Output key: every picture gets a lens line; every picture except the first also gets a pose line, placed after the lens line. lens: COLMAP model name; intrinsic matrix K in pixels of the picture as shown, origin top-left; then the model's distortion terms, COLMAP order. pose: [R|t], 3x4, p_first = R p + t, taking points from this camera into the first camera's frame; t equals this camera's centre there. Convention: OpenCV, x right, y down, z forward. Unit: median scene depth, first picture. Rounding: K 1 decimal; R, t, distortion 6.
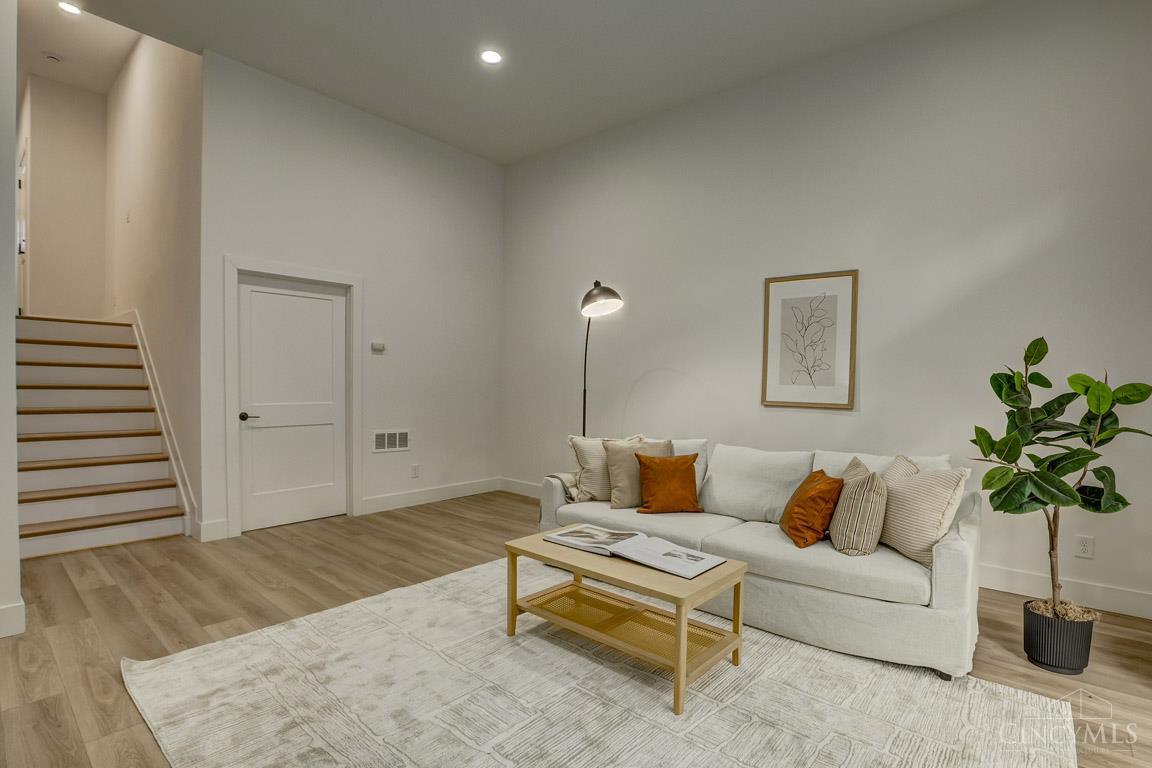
lens RADIAL K [[544.3, 0, 571.0], [0, 544.3, 388.0], [0, 0, 1]] dist [-0.029978, 0.001685]
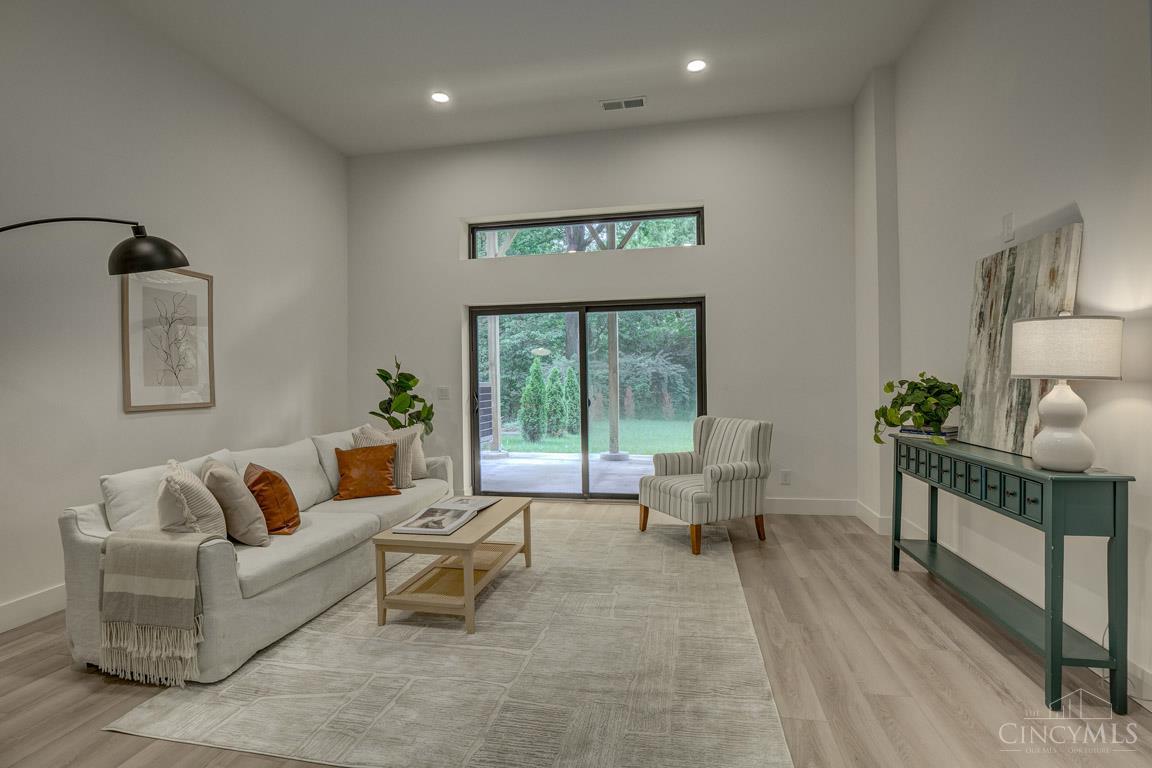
lens RADIAL K [[544.3, 0, 588.0], [0, 544.3, 382.5], [0, 0, 1]] dist [-0.029978, 0.001685]
pose [[-0.510586, -0.008618, 0.859783, -1.012700], [0.016572, 0.999665, 0.019861, -0.022876], [-0.859667, 0.024389, -0.510272, 1.231711]]
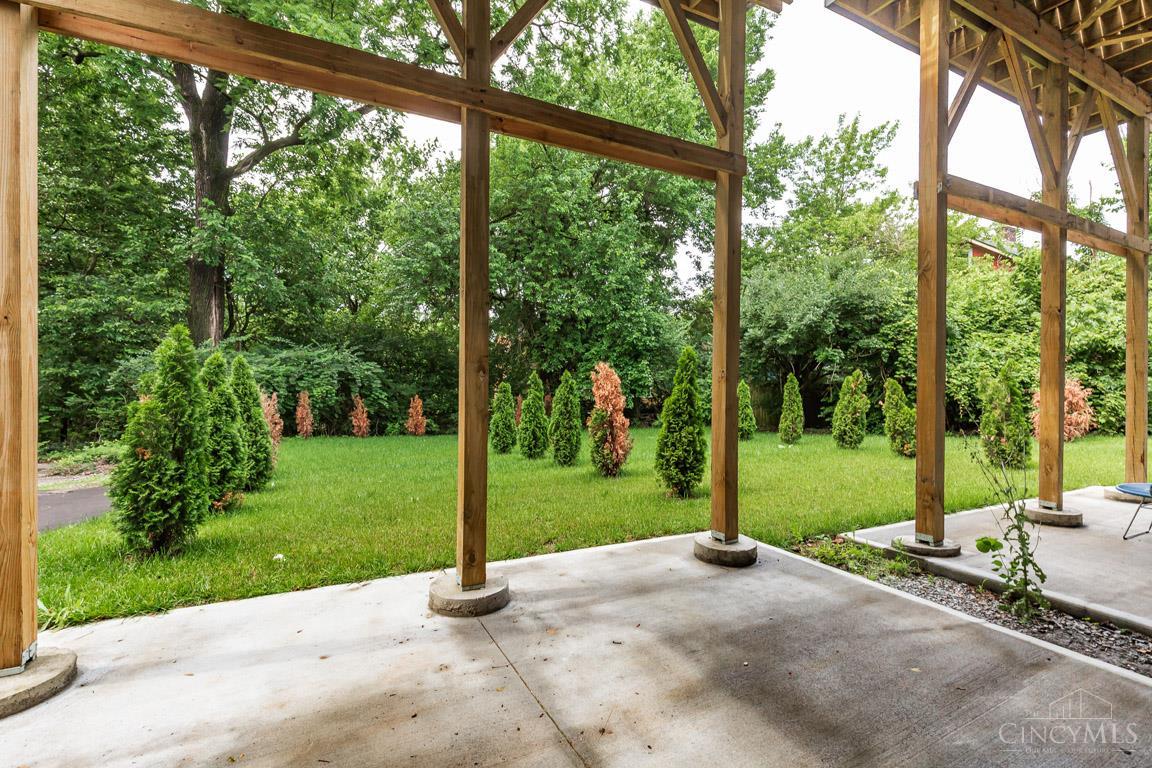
lens RADIAL K [[504.2, 0, 586.7], [0, 504.2, 384.2], [0, 0, 1]] dist [-0.016525, -0.000036]
pose [[-0.935296, -0.021715, 0.353200, 0.833029], [-0.016256, 0.999698, 0.018415, -0.008232], [-0.353494, 0.011482, -0.935366, 0.497133]]
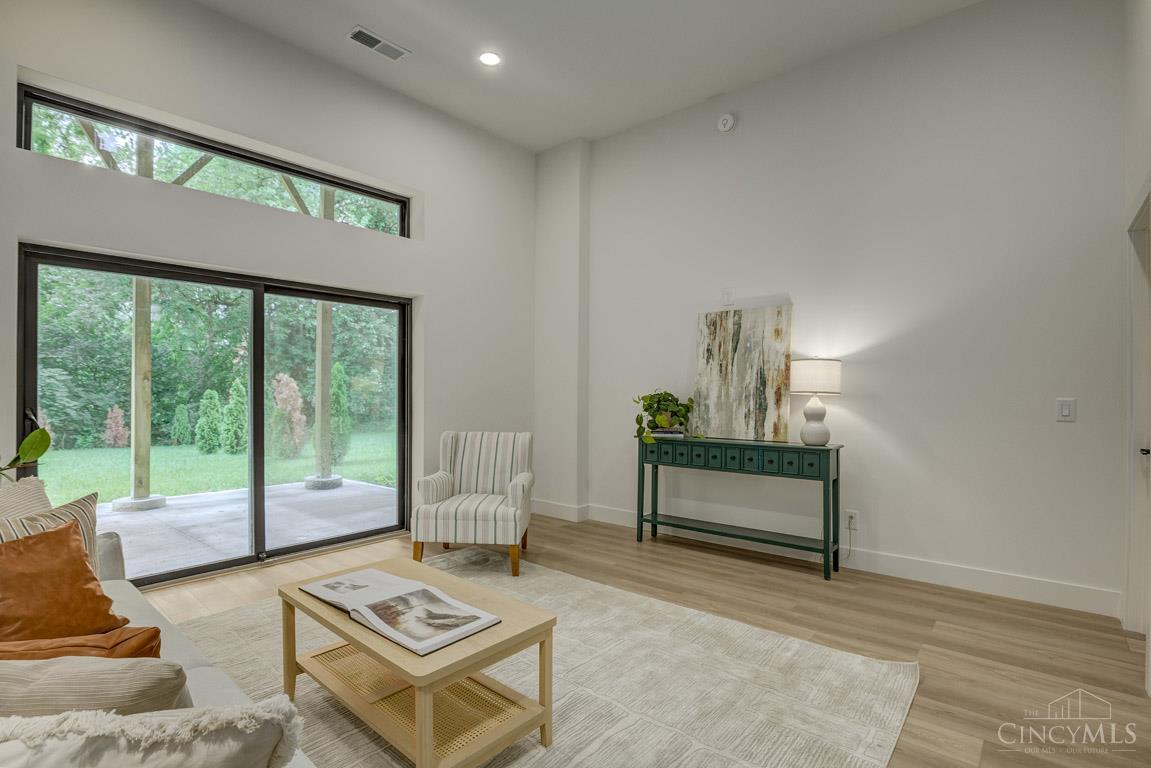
lens RADIAL K [[543.9, 0, 582.2], [0, 543.9, 388.7], [0, 0, 1]] dist [-0.029978, 0.001685]
pose [[-0.999518, -0.014379, -0.027507, -0.122461], [-0.014489, 0.999888, 0.003827, -0.011670], [0.027449, 0.004224, -0.999614, 1.594561]]
